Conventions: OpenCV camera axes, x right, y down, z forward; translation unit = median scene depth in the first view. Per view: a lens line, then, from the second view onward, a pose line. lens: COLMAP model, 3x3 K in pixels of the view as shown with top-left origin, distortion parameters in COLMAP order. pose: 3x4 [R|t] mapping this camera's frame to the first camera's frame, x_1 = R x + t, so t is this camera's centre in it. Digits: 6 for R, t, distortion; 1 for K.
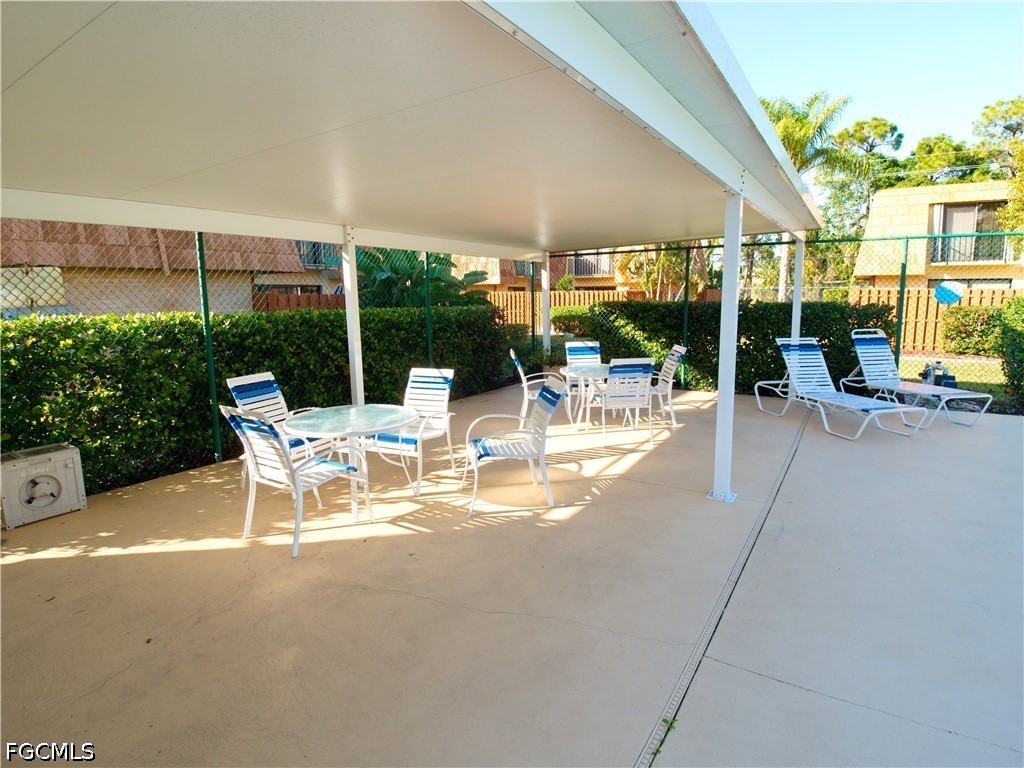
lens RADIAL K [[544.6, 0, 512.0], [0, 544.6, 384.0], [0, 0, 1]] dist [-0.031470, -0.000068]
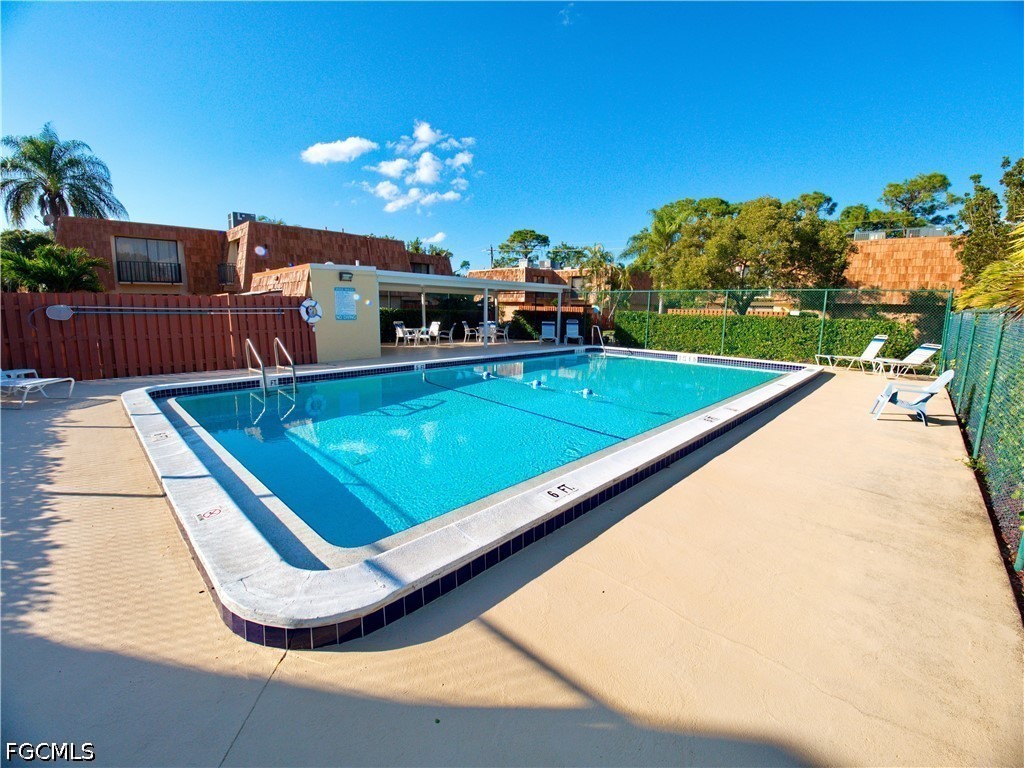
lens RADIAL K [[427.8, 0, 512.0], [0, 427.8, 384.0], [0, 0, 1]] dist [-0.025339, -0.005996]
pose [[0.980332, 0.063638, -0.186813, 0.132473], [-0.061017, 0.997941, 0.019749, 0.042657], [0.187686, -0.007962, 0.982197, -0.269360]]
